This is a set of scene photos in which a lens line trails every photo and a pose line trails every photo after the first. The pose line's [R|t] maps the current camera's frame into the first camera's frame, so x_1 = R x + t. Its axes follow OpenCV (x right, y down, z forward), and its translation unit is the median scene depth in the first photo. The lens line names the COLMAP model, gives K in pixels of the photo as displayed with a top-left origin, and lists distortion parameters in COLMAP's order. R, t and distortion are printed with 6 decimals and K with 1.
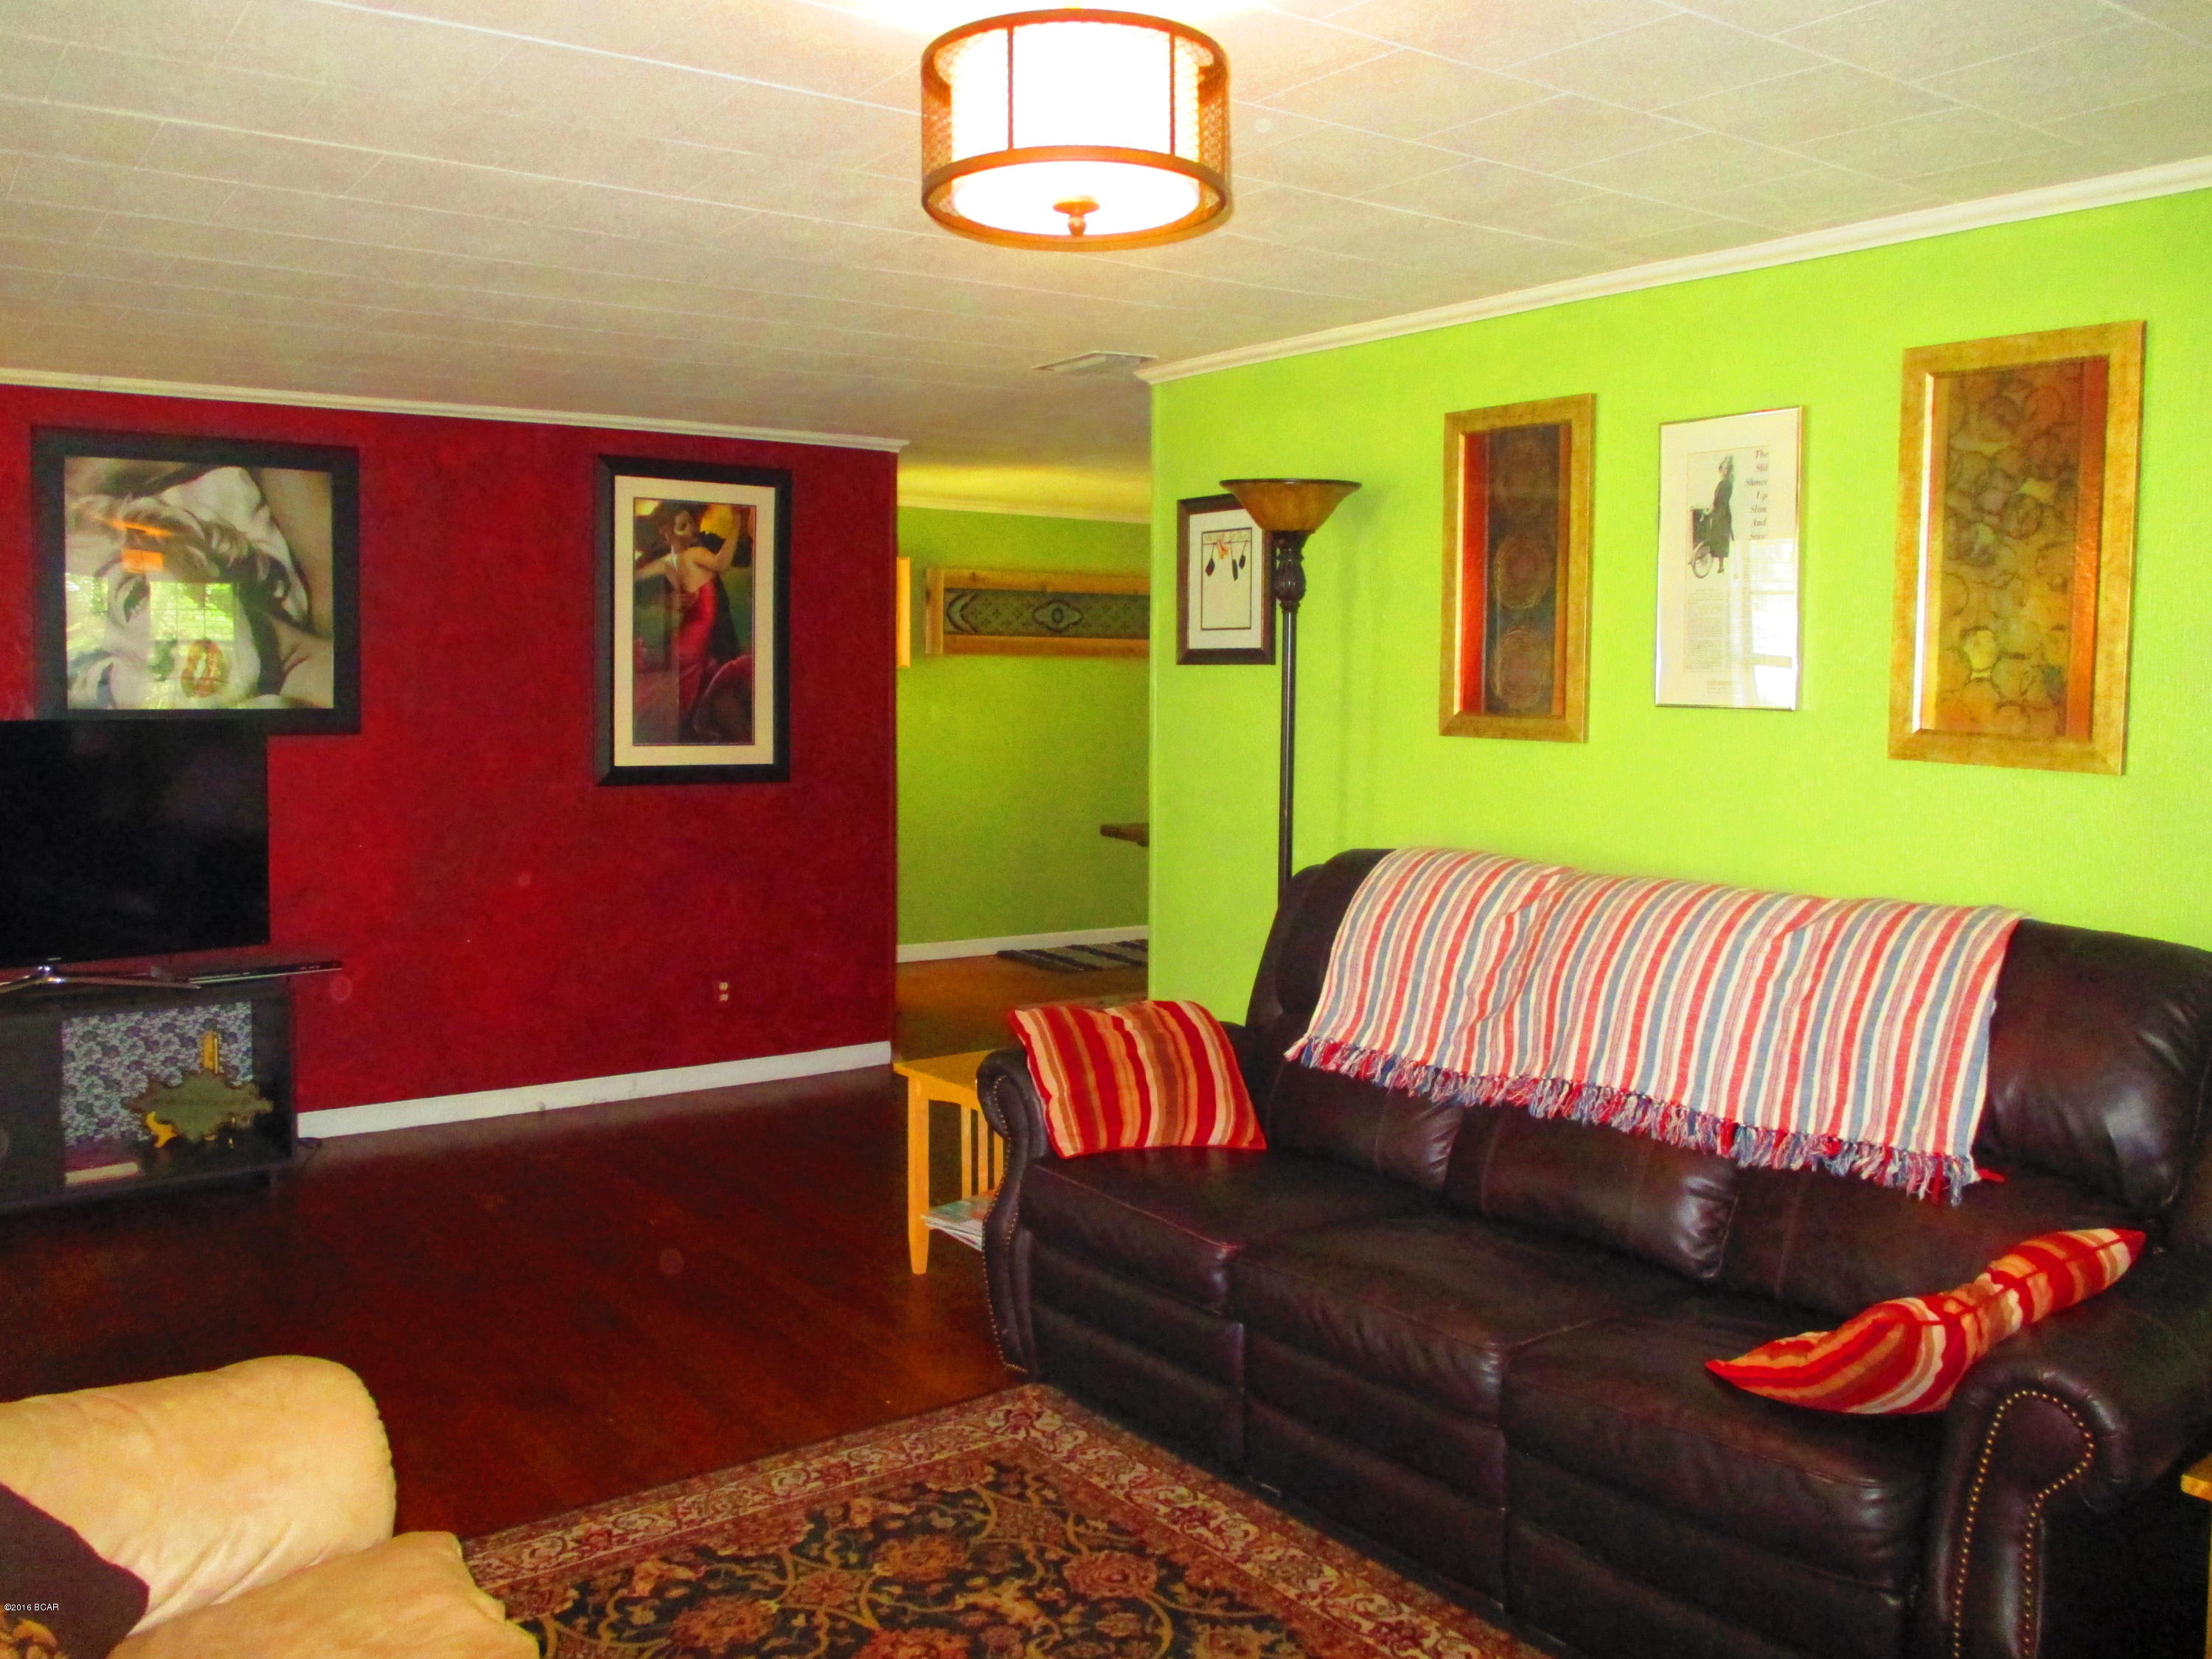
lens RADIAL K [[1841.8, 0, 1104.1], [0, 1841.8, 808.1], [0, 0, 1]] dist [-0.023238, -0.004789]
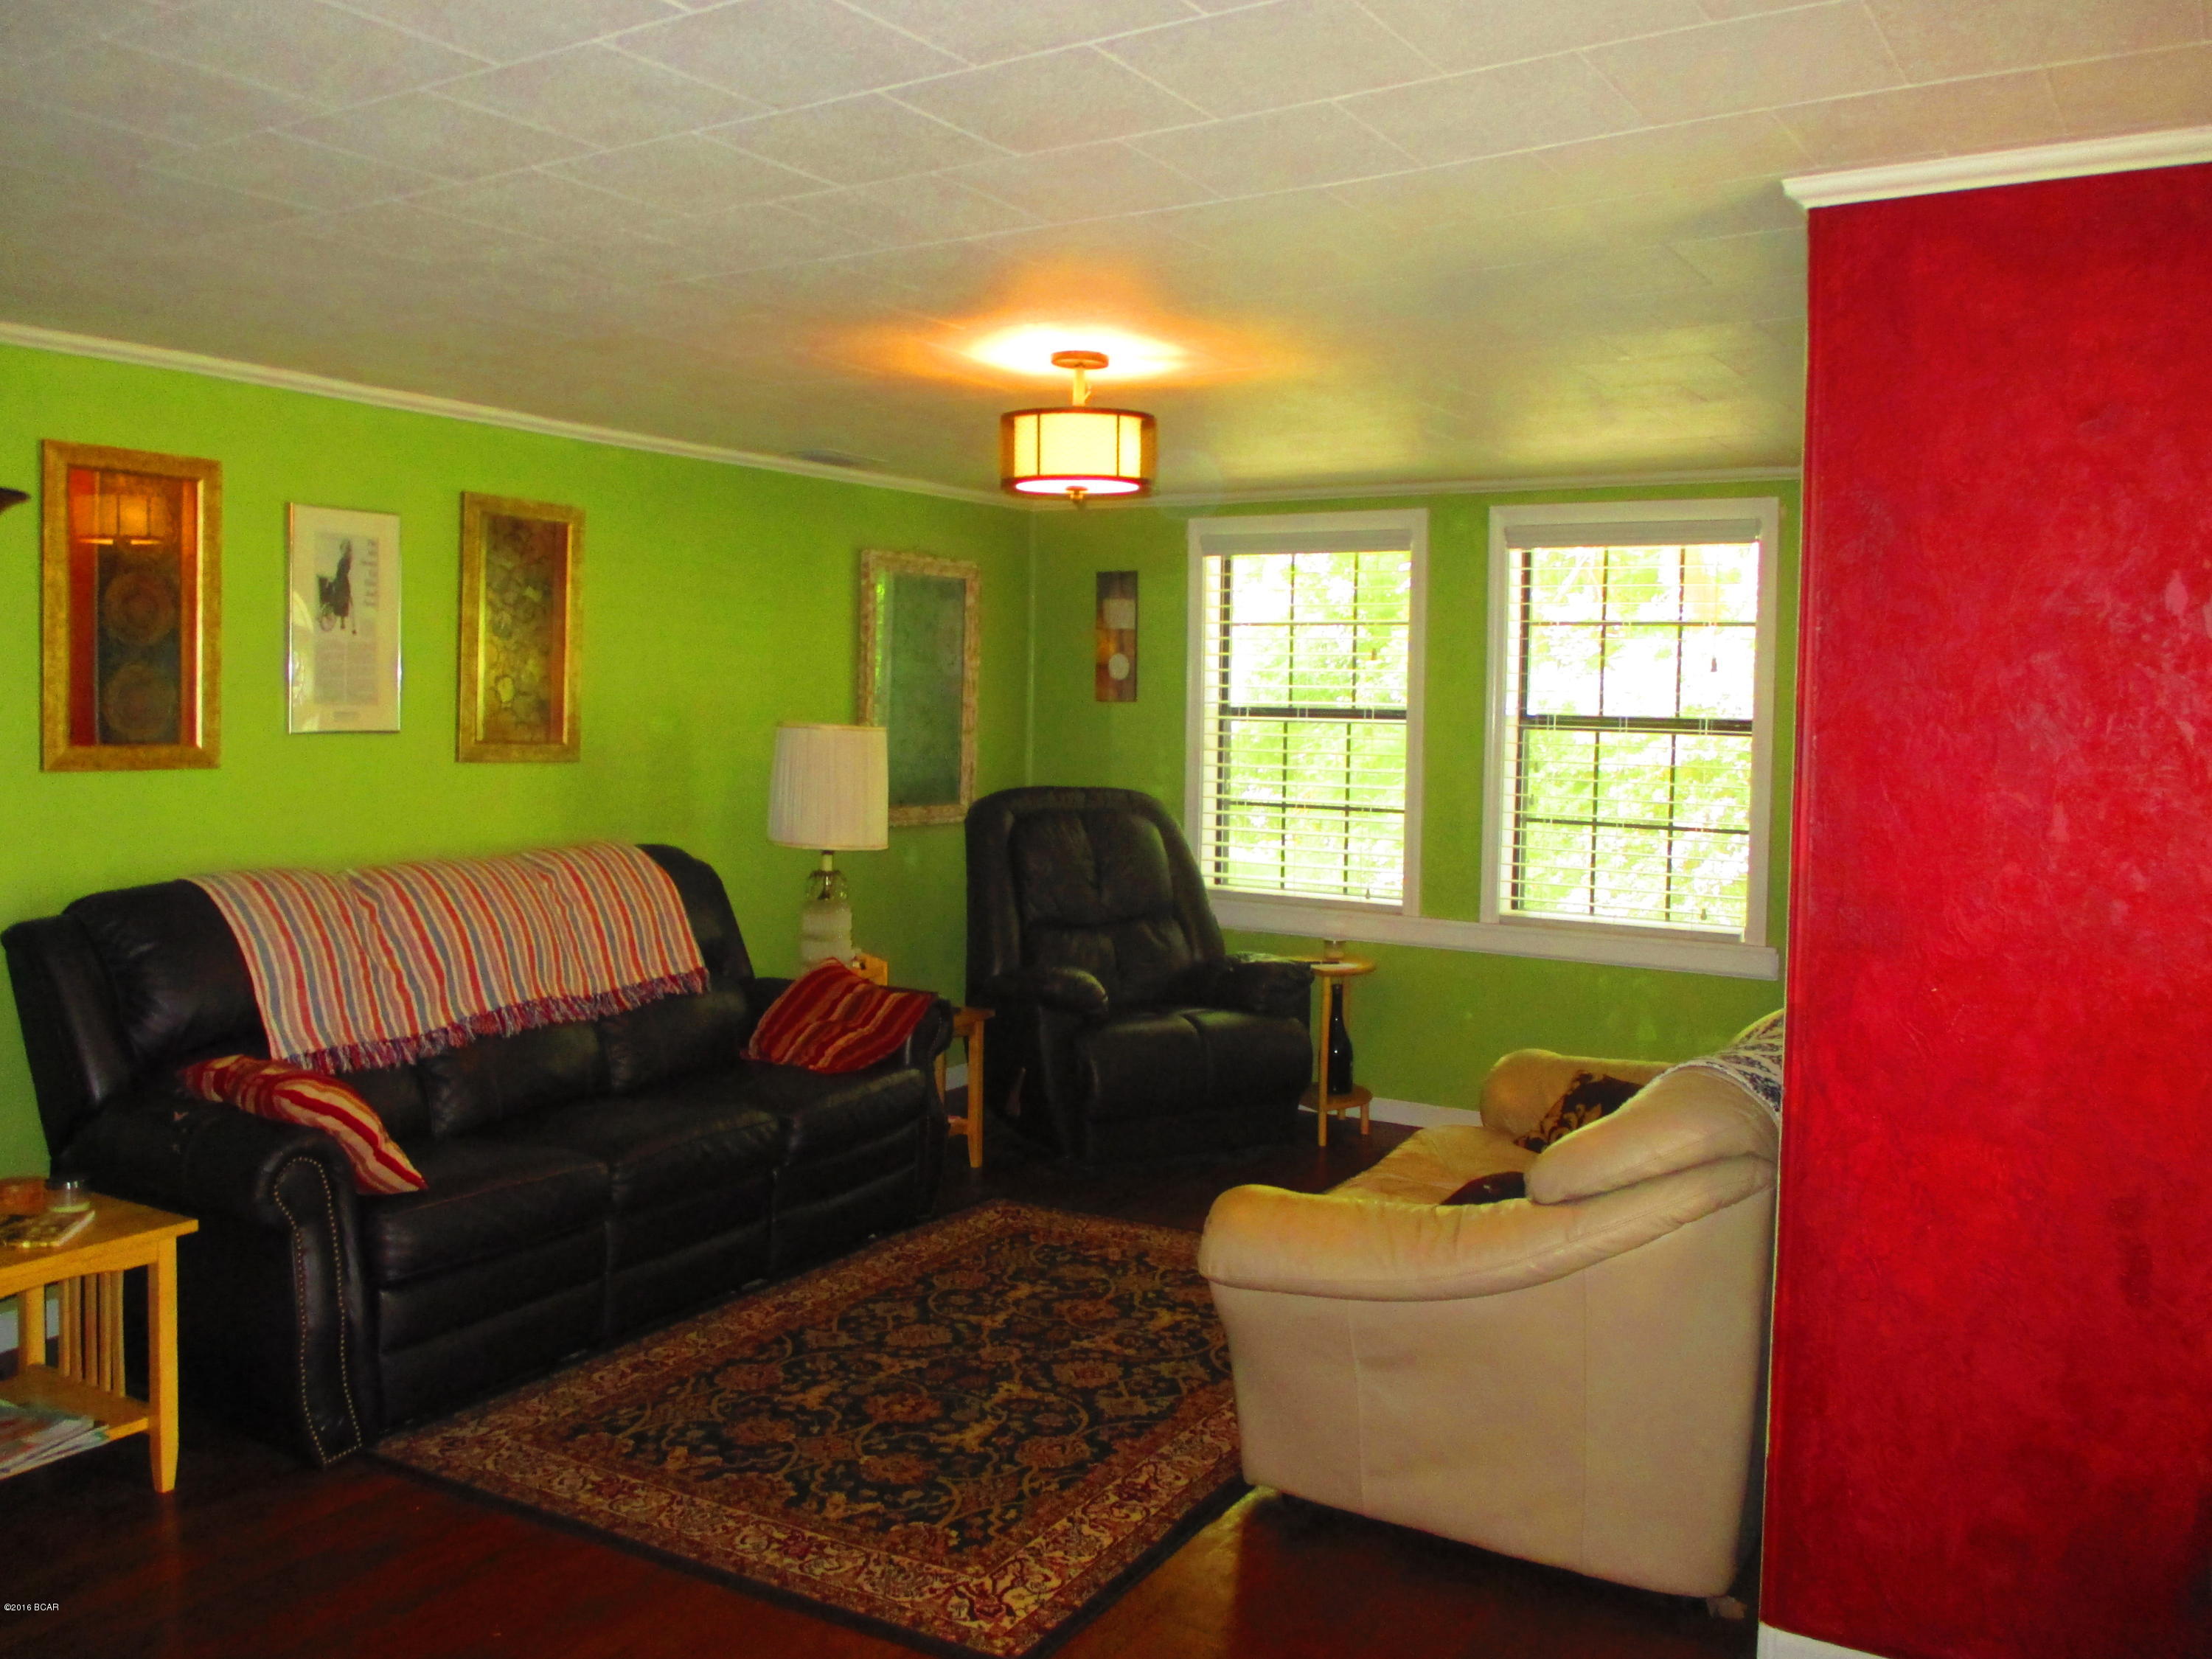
lens RADIAL K [[1856.0, 0, 1116.4], [0, 1856.0, 754.5], [0, 0, 1]] dist [-0.009024, -0.005567]
pose [[-0.378455, -0.053619, 0.924065, -1.254909], [0.041216, 0.996354, 0.074694, -0.131199], [-0.924702, 0.066355, -0.374865, 1.136641]]
